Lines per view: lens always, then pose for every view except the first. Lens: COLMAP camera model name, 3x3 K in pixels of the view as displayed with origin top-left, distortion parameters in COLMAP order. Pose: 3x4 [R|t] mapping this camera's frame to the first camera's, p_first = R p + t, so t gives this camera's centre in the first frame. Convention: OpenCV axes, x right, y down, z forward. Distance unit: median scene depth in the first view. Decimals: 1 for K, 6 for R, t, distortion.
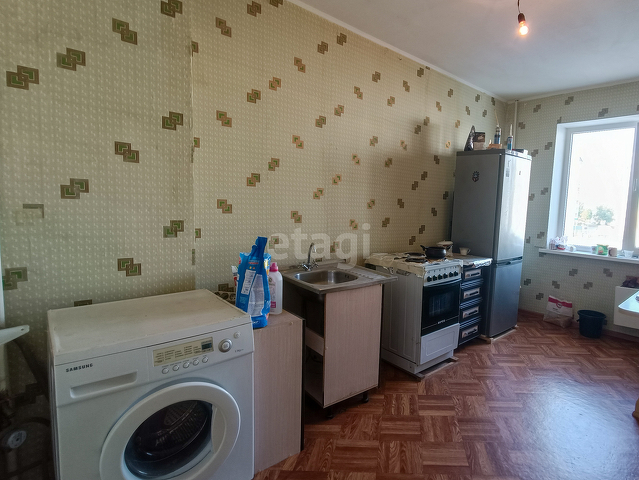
lens RADIAL K [[350.4, 0, 385.6], [0, 350.4, 240.0], [0, 0, 1]] dist [0.001359, 0.000317]
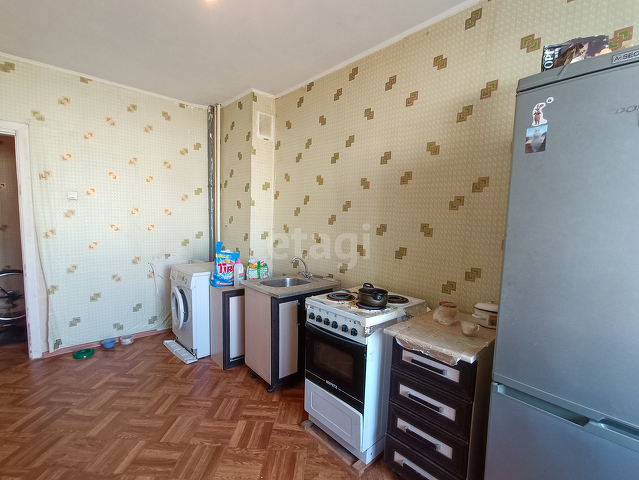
lens RADIAL K [[287.4, 0, 322.9], [0, 287.4, 250.6], [0, 0, 1]] dist [-0.000379, 0.000107]
pose [[0.002007, 0.069797, -0.997559, 0.785204], [-0.140071, 0.987746, 0.068829, -0.091720], [0.990139, 0.139591, 0.011759, 0.979773]]
